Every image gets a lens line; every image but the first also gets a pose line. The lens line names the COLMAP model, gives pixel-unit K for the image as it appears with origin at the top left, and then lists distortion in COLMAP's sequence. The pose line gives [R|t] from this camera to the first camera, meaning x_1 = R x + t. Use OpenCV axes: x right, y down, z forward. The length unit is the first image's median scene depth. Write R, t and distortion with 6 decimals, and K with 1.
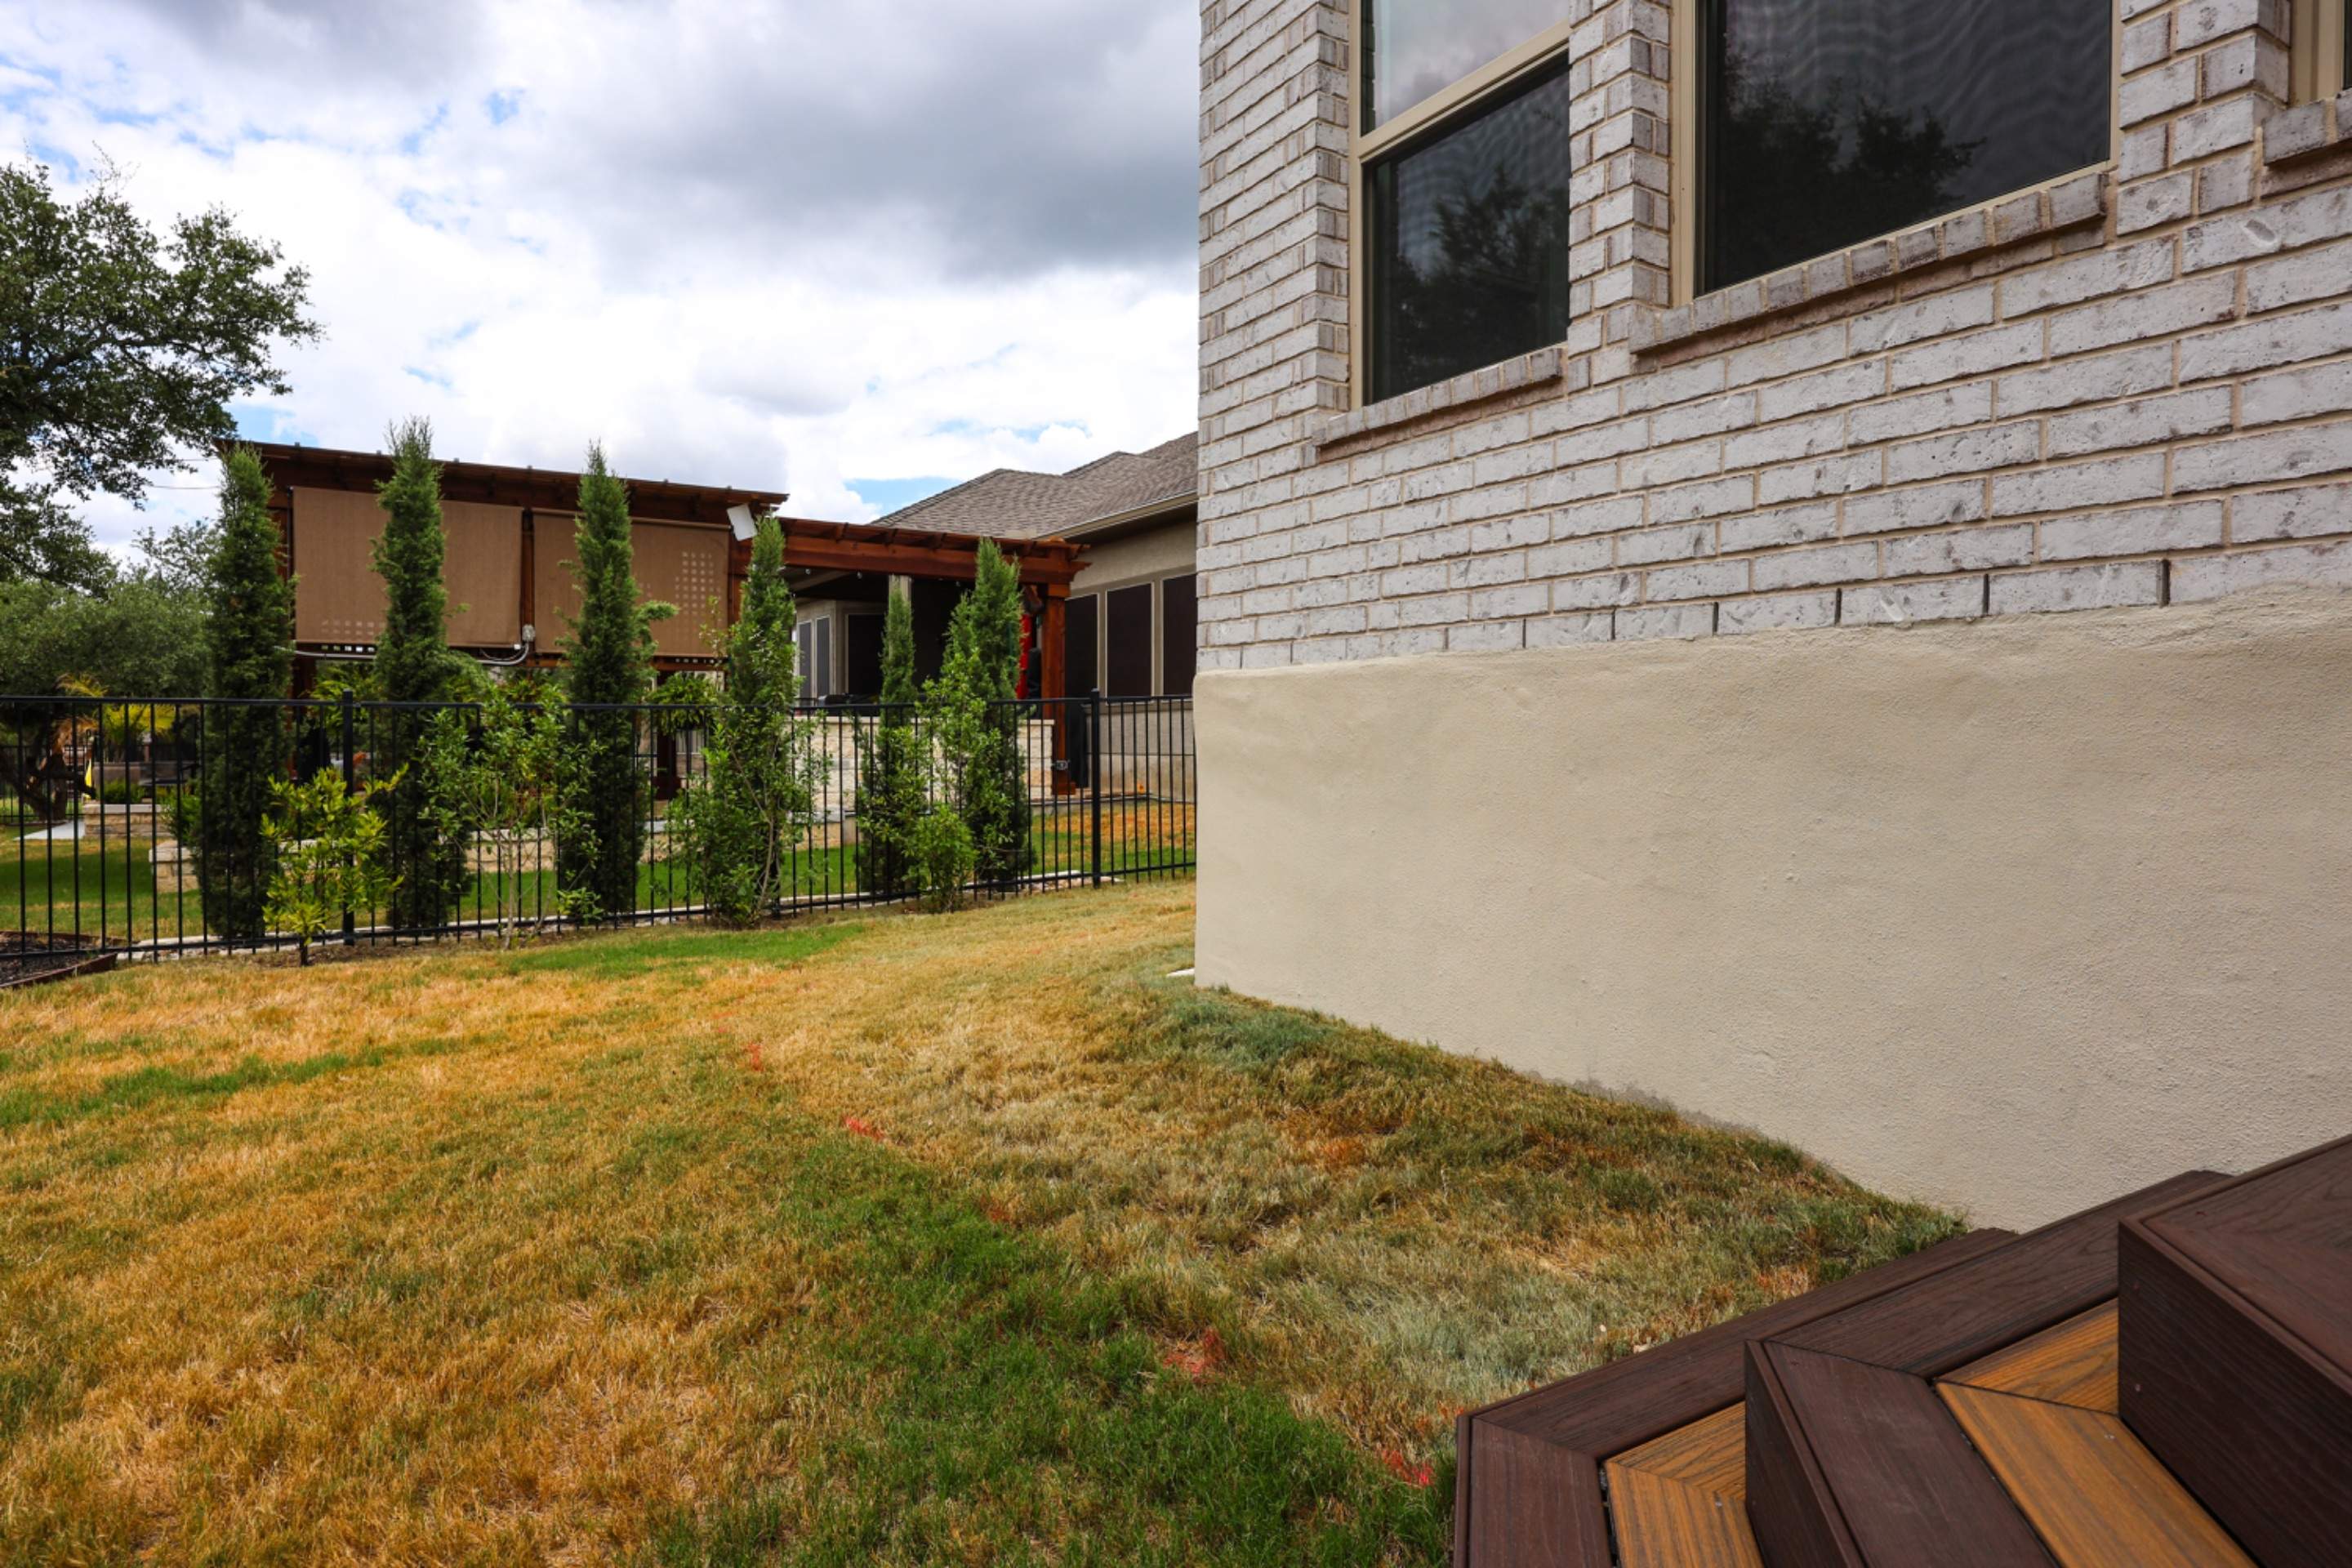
lens RADIAL K [[1326.4, 0, 1199.1], [0, 1326.4, 774.7], [0, 0, 1]] dist [-0.007324, -0.004140]
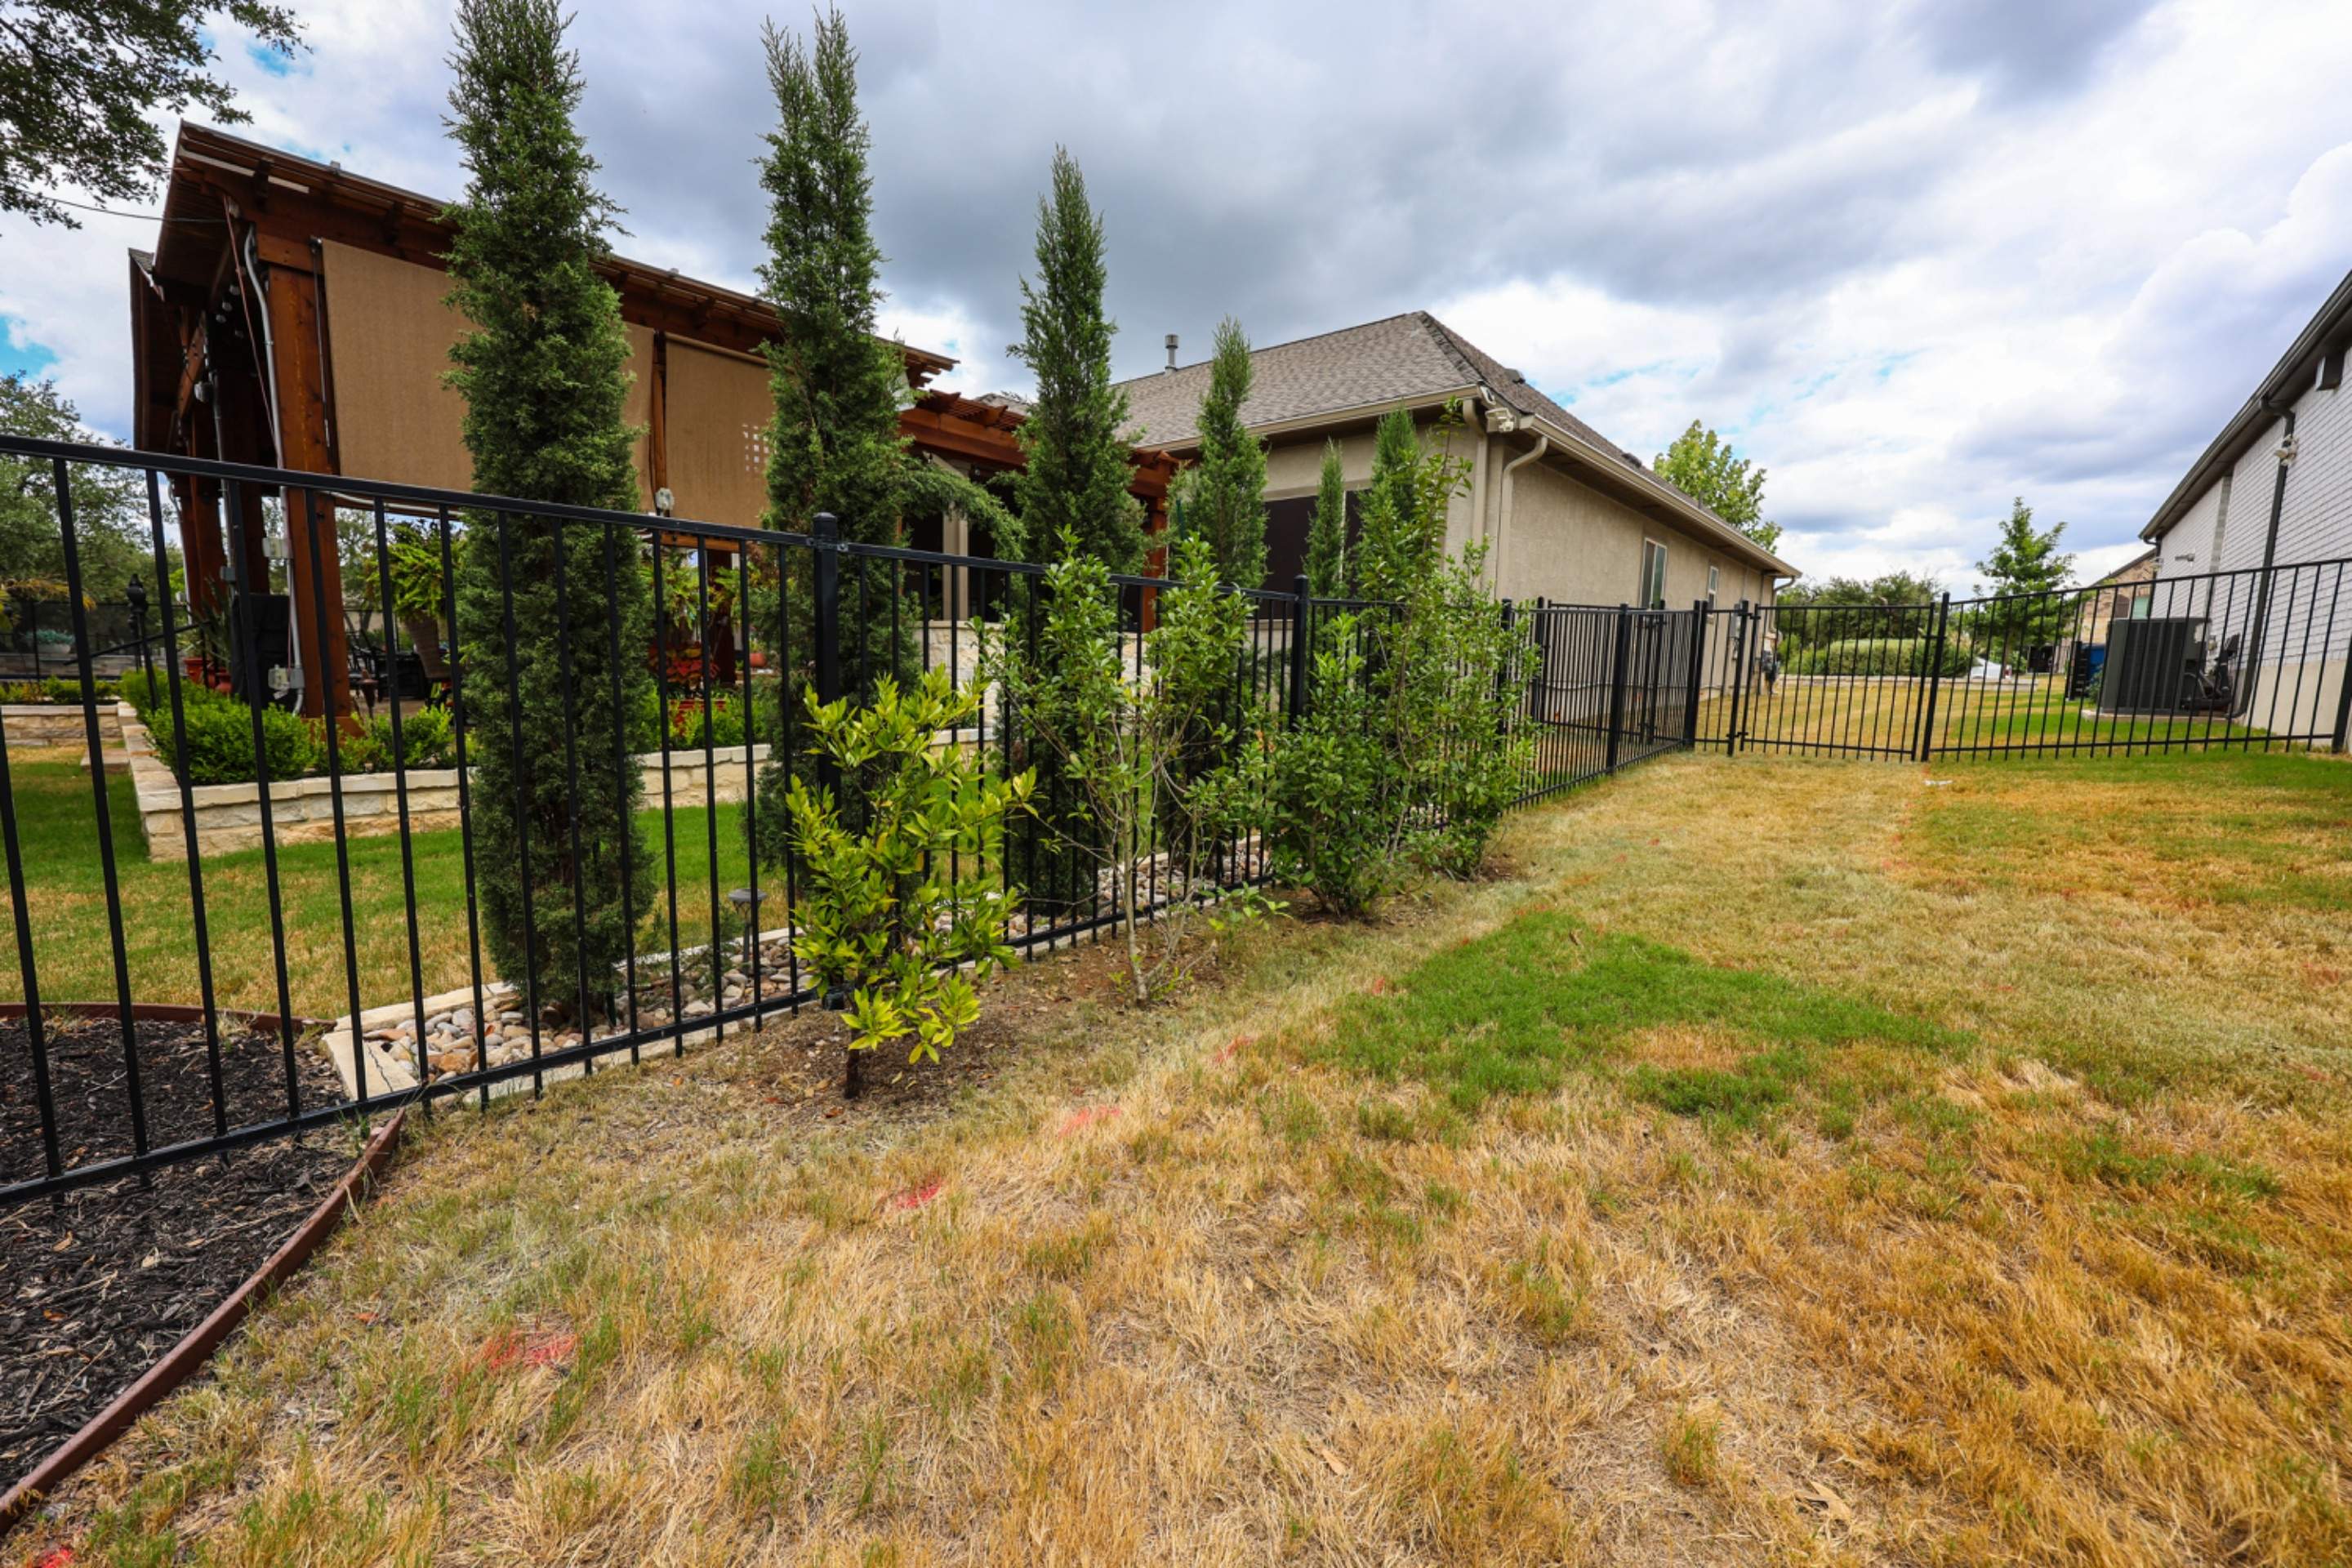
lens RADIAL K [[941.9, 0, 1170.5], [0, 941.9, 783.4], [0, 0, 1]] dist [0.003490, -0.000390]
pose [[0.964529, -0.008963, 0.263826, -0.462016], [-0.018172, 0.994798, 0.100234, -0.001269], [-0.263352, -0.101473, 0.959348, 0.465207]]
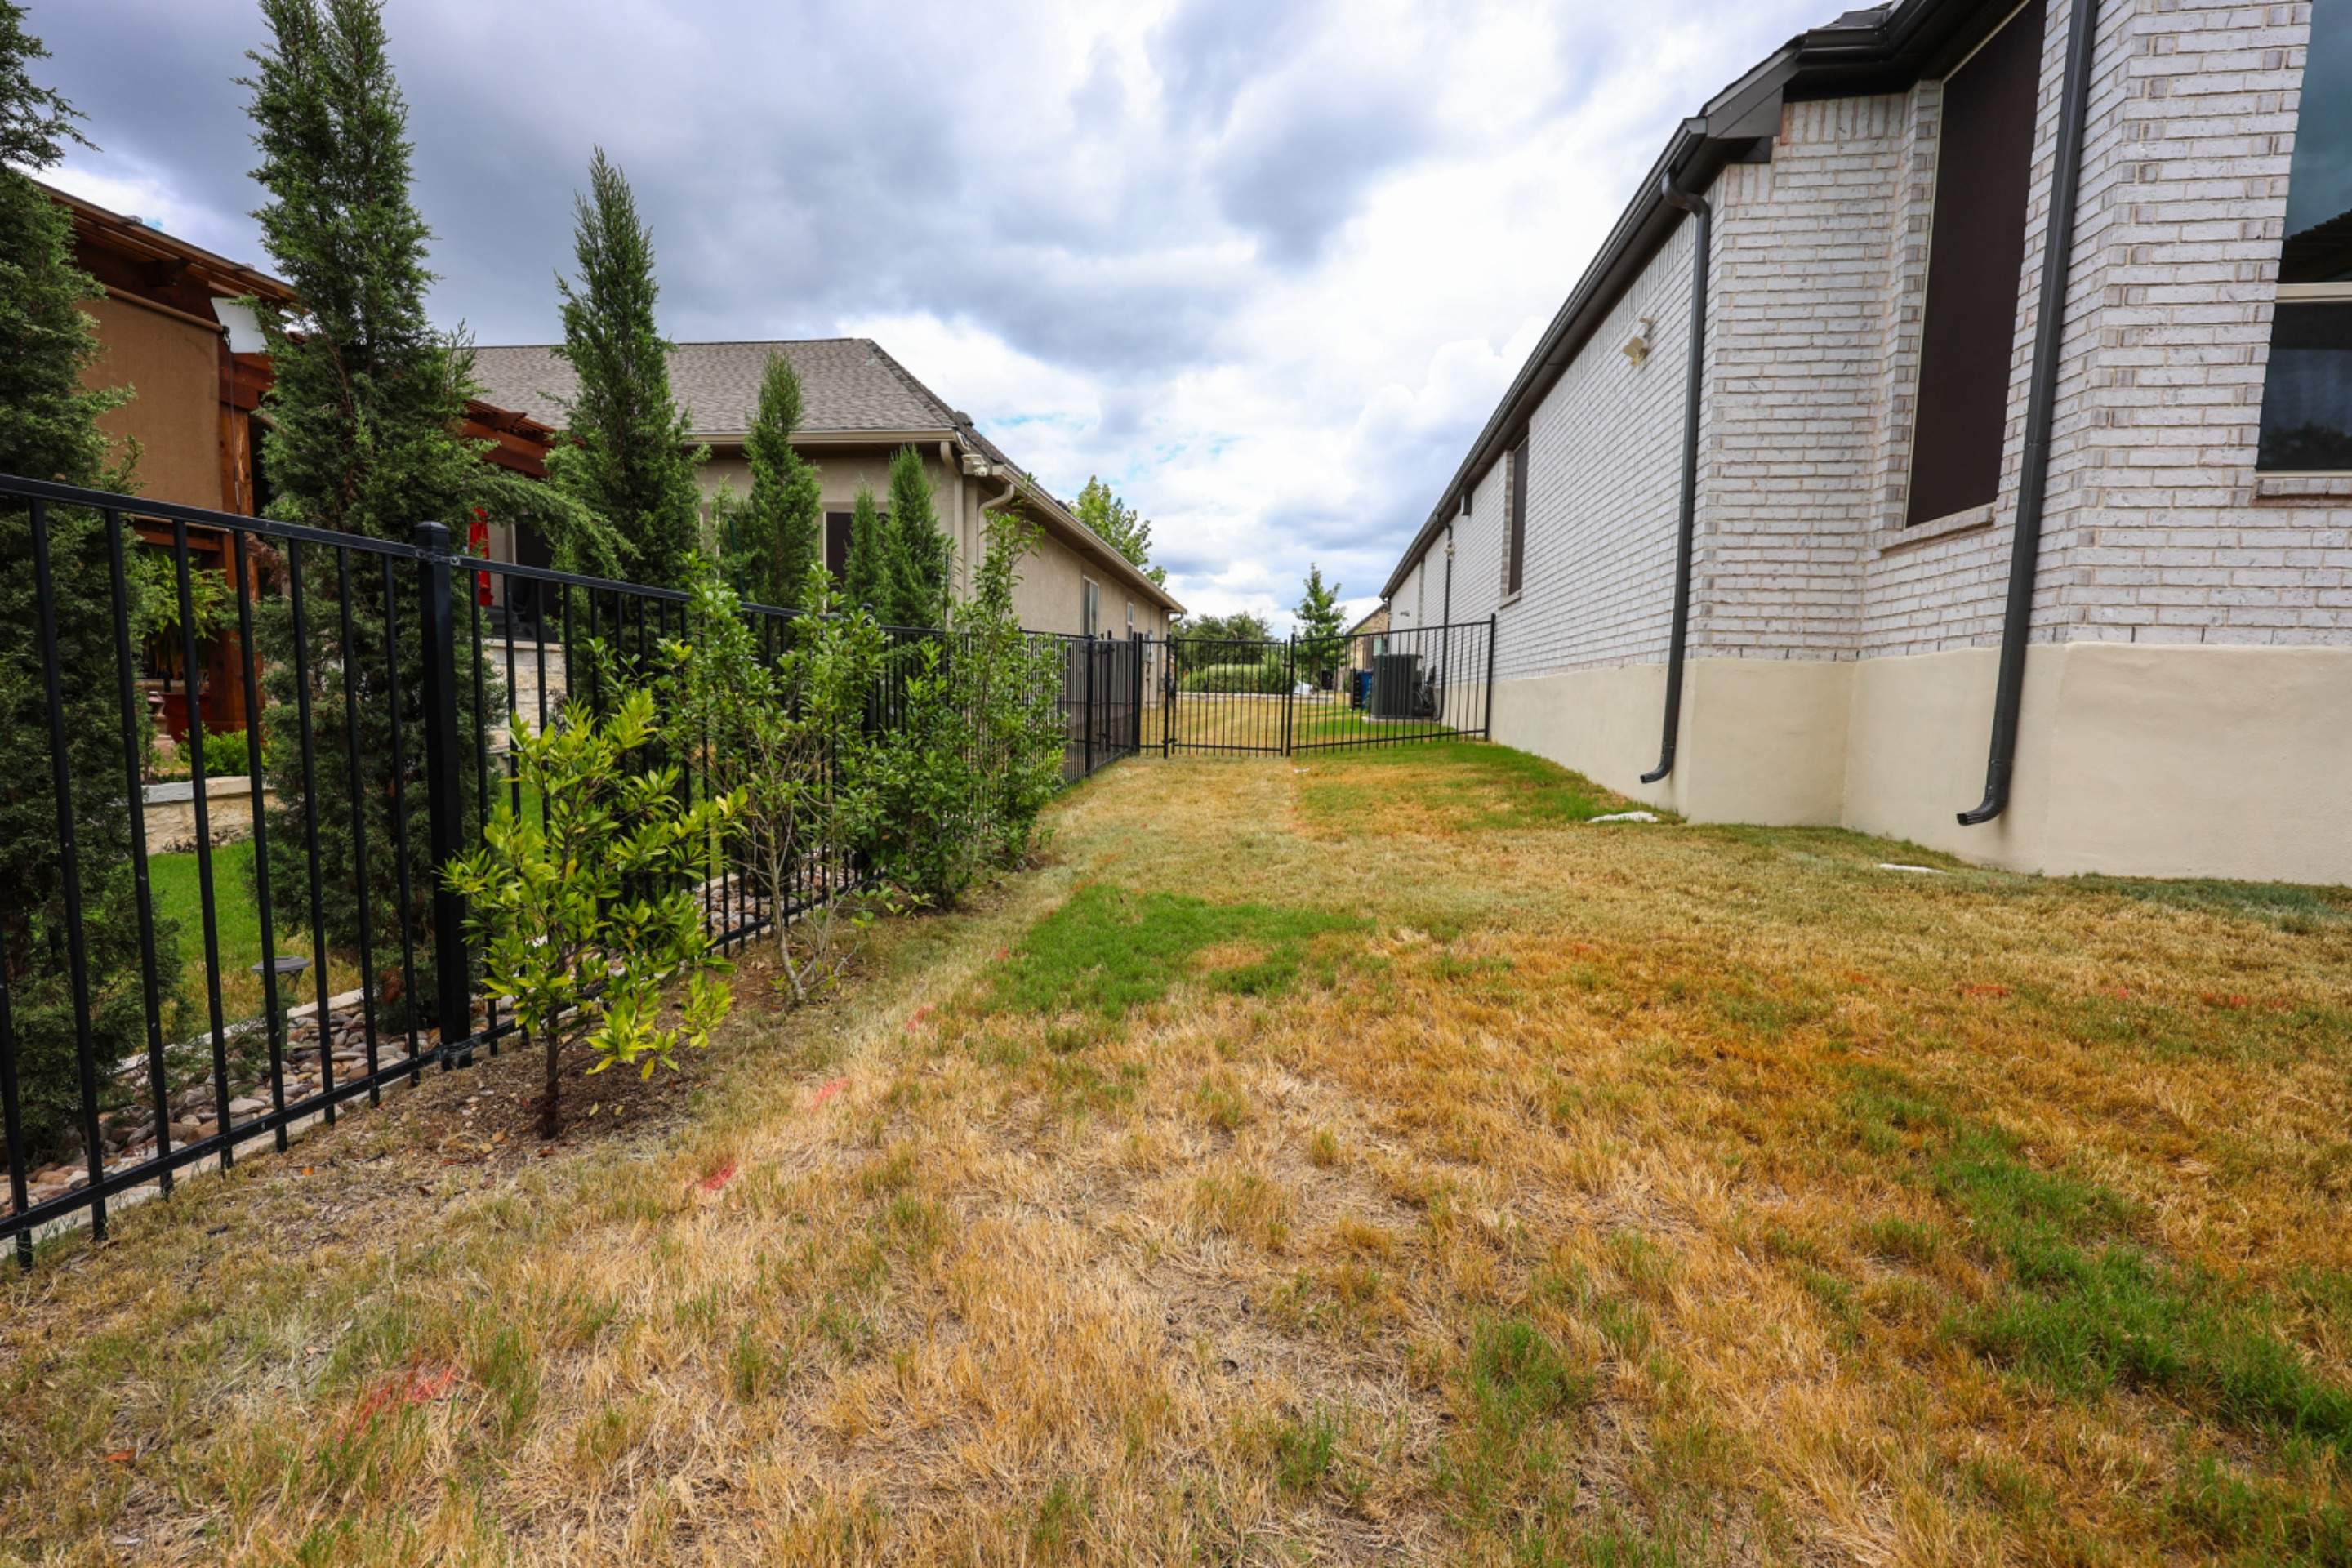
lens RADIAL K [[941.9, 0, 1174.8], [0, 941.9, 785.2], [0, 0, 1]] dist [0.003490, -0.000390]
pose [[0.658814, -0.054421, 0.750335, -0.554449], [-0.005600, 0.996998, 0.077228, -0.001046], [-0.752285, -0.055081, 0.656531, 0.444267]]
